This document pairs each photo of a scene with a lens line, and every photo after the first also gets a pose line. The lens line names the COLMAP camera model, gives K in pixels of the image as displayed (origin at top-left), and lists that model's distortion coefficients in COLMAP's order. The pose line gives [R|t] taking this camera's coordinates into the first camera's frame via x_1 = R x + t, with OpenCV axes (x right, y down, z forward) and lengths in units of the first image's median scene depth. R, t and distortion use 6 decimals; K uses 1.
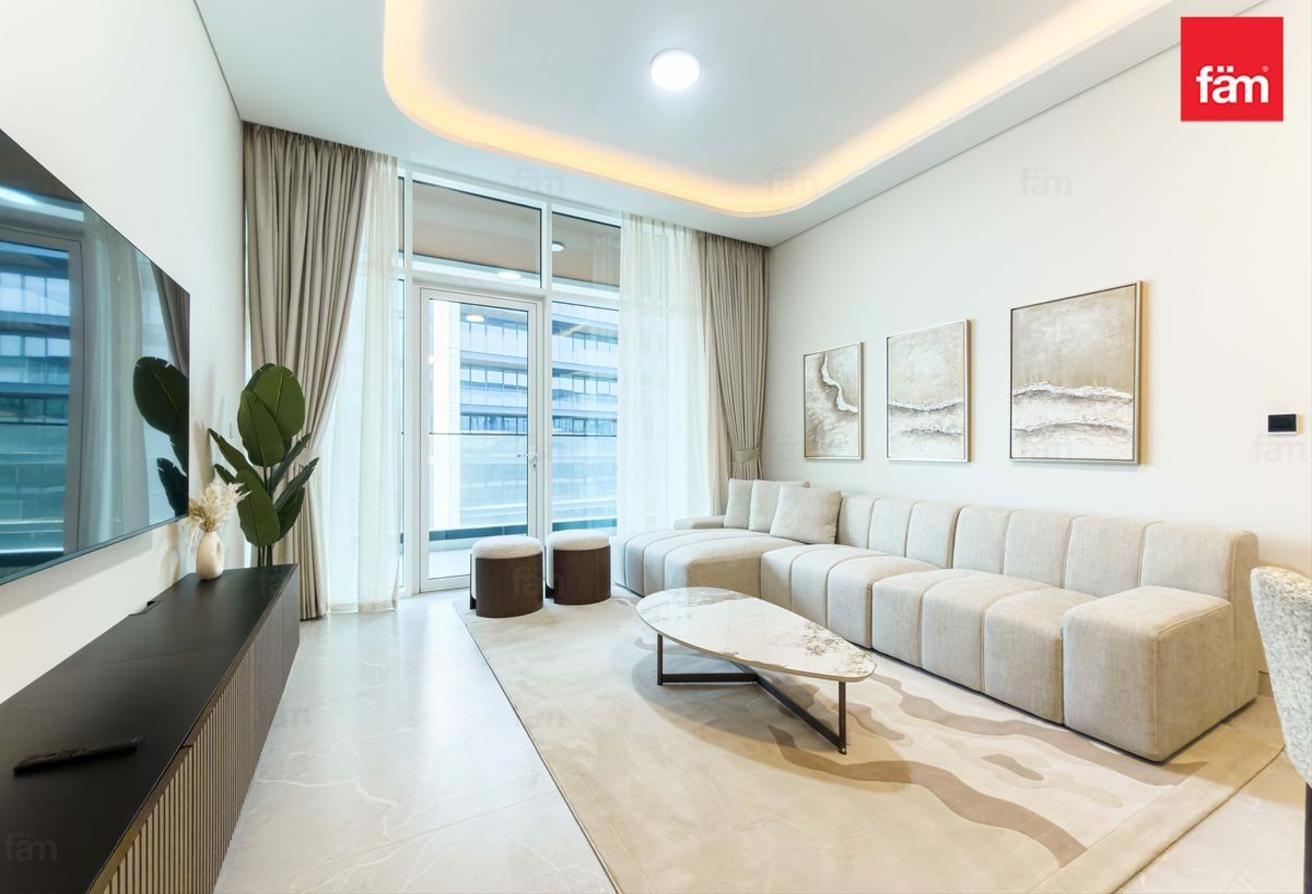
lens RADIAL K [[525.9, 0, 649.1], [0, 525.9, 448.8], [0, 0, 1]] dist [0.003508, -0.001241]
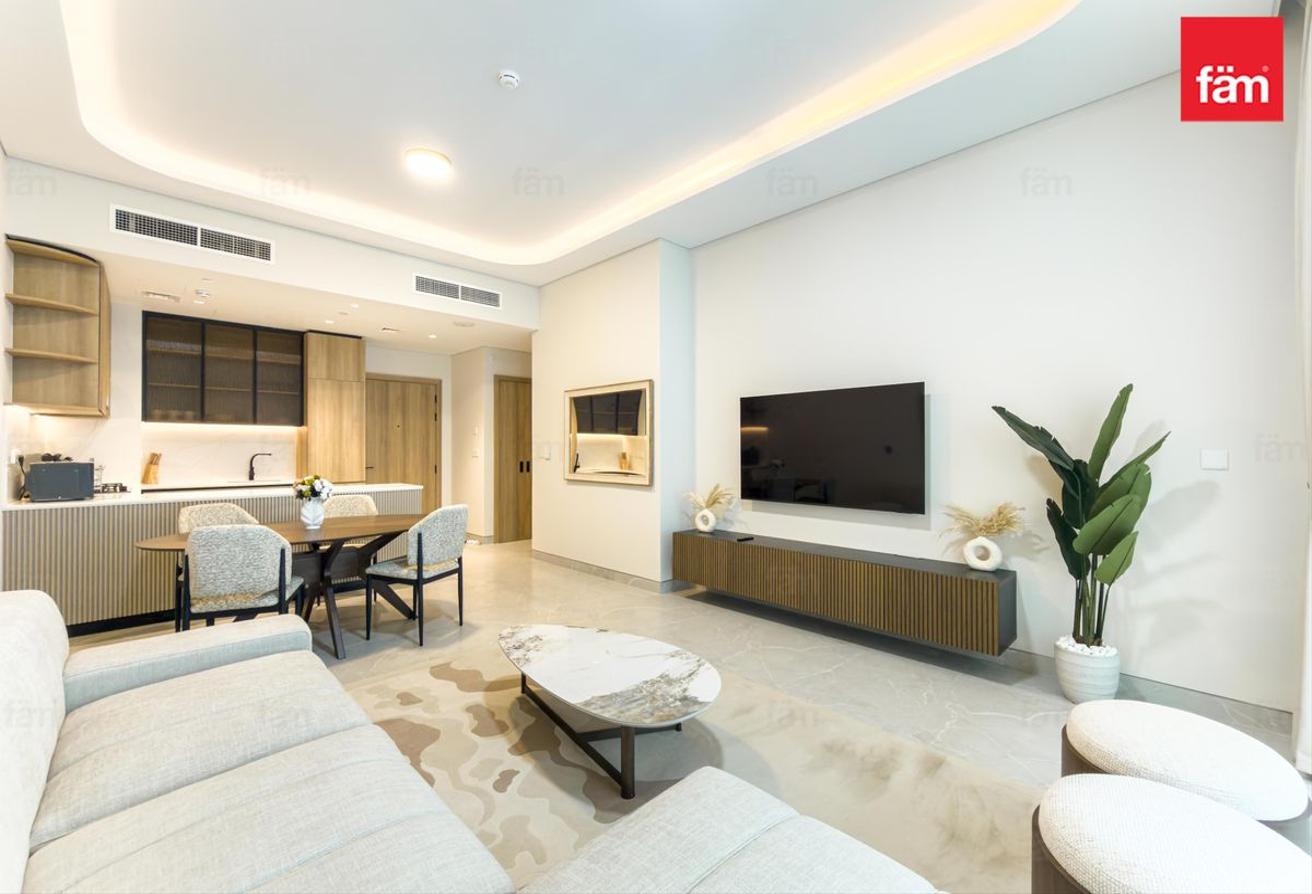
lens RADIAL K [[525.9, 0, 666.3], [0, 525.9, 444.3], [0, 0, 1]] dist [0.003508, -0.001241]
pose [[-0.954241, 0.002993, -0.299023, 0.239798], [0.005886, 0.999944, -0.008776, -0.042474], [0.298980, -0.010134, -0.954206, 1.399719]]
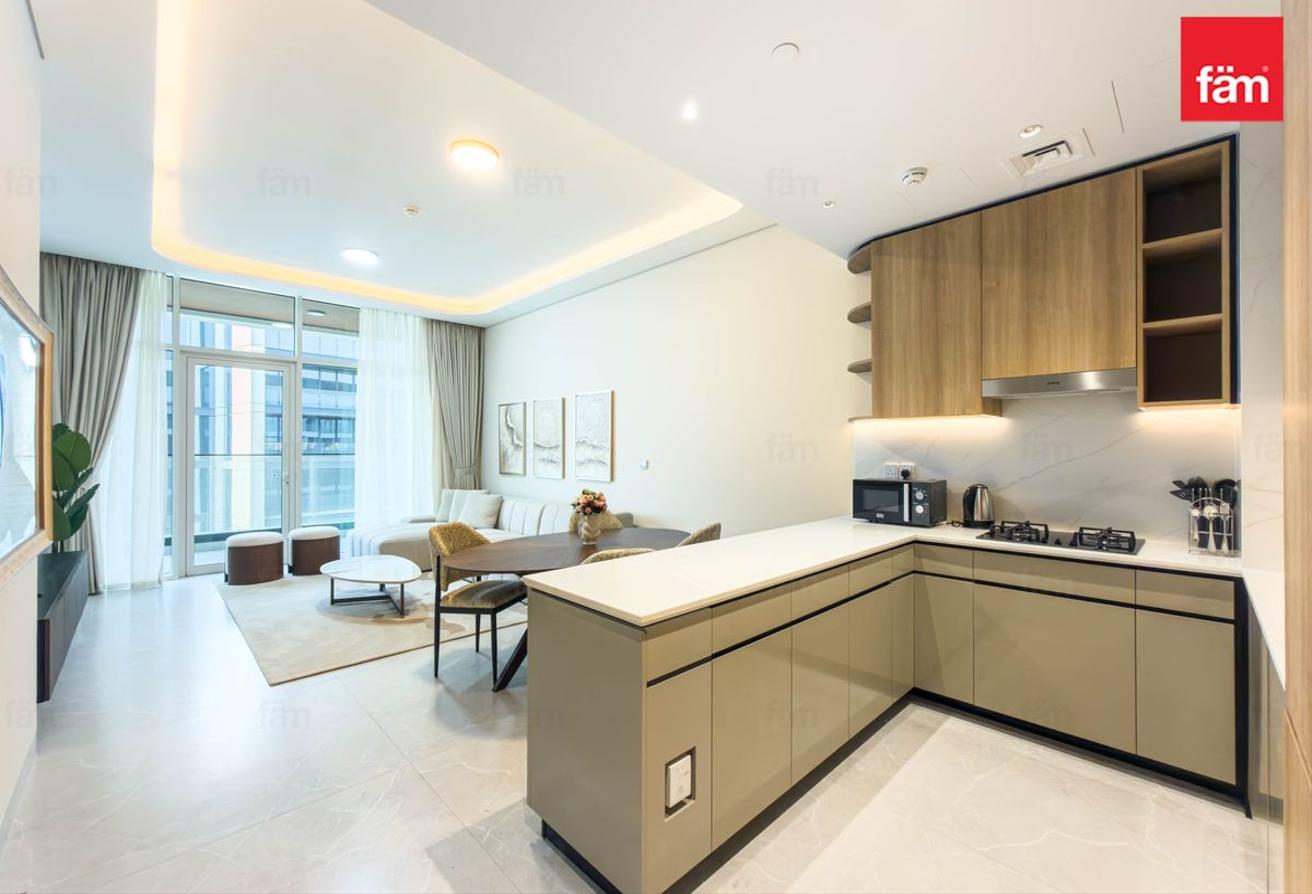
lens RADIAL K [[525.9, 0, 659.5], [0, 525.9, 447.9], [0, 0, 1]] dist [0.003508, -0.001241]
pose [[0.960155, 0.001595, 0.279465, 0.426863], [-0.001269, 0.999998, -0.001348, -0.074956], [-0.279467, 0.000940, 0.960155, -0.779918]]
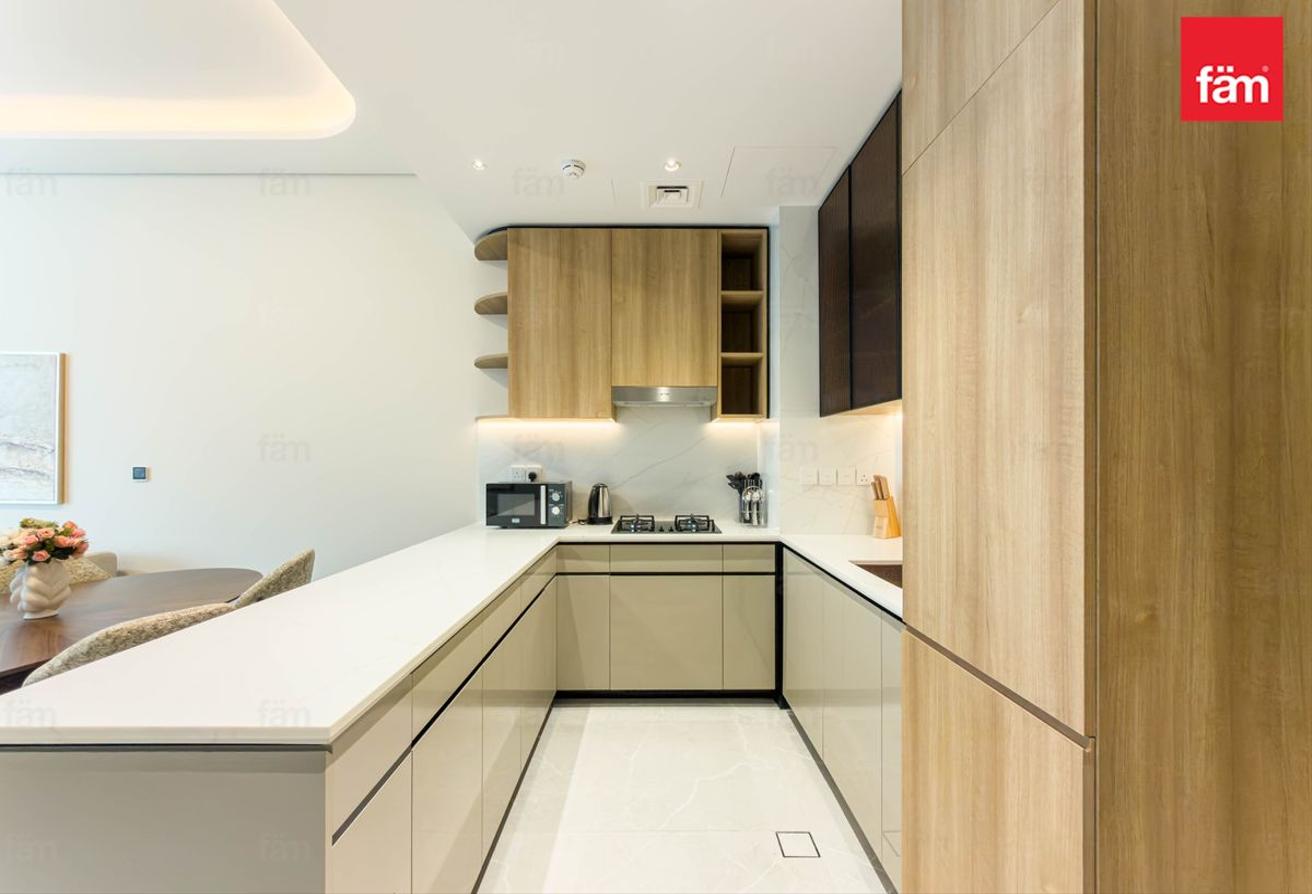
lens RADIAL K [[525.9, 0, 652.3], [0, 525.9, 459.6], [0, 0, 1]] dist [0.003508, -0.001241]
pose [[0.471152, -0.000197, 0.882052, 0.392527], [-0.002607, 0.999995, 0.001616, -0.061275], [-0.882048, -0.003061, 0.471150, -0.615403]]
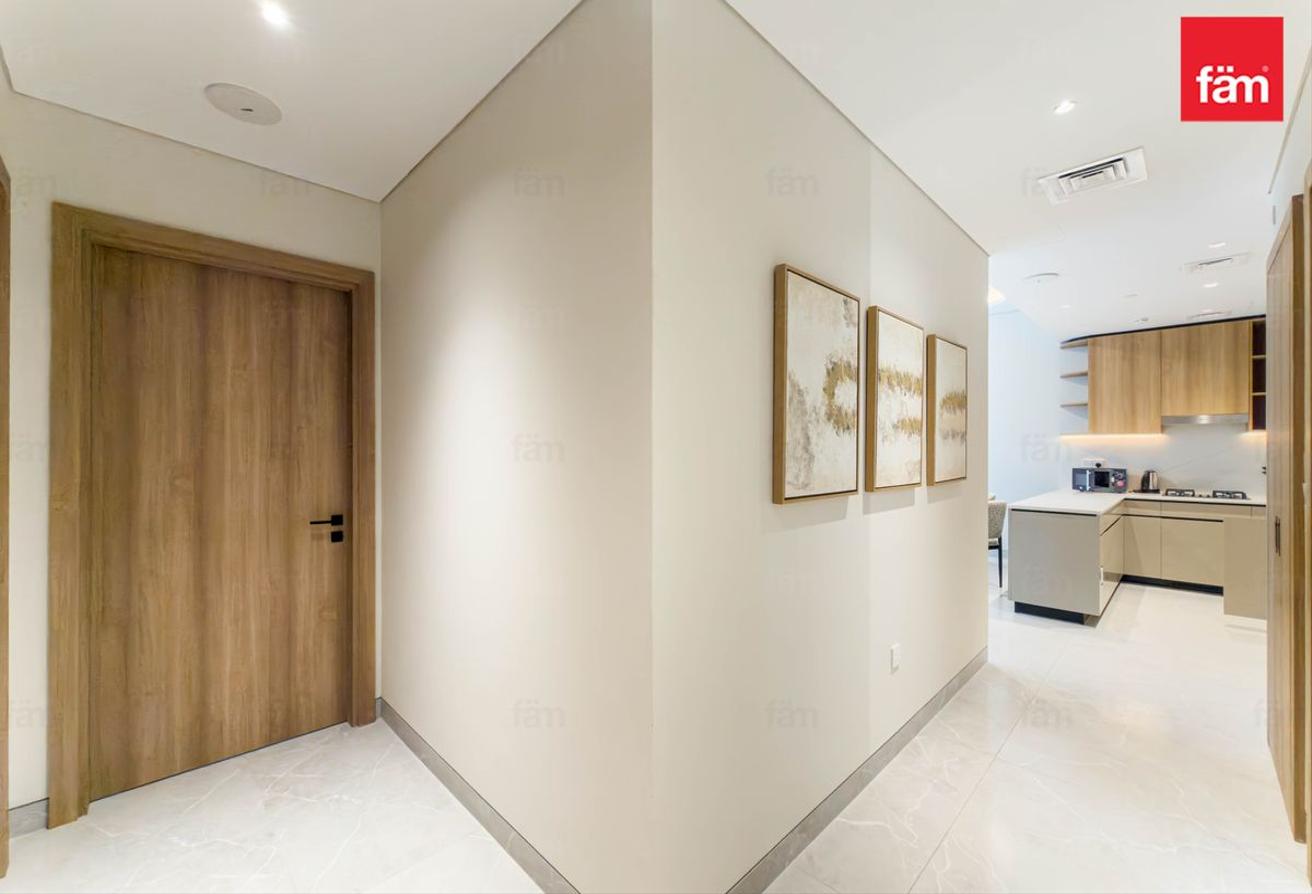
lens RADIAL K [[525.9, 0, 657.5], [0, 525.9, 449.0], [0, 0, 1]] dist [0.003508, -0.001241]
pose [[0.960520, 0.003072, 0.278194, -0.745797], [-0.003322, 0.999994, 0.000428, -0.077575], [-0.278192, -0.001336, 0.960525, -1.235088]]
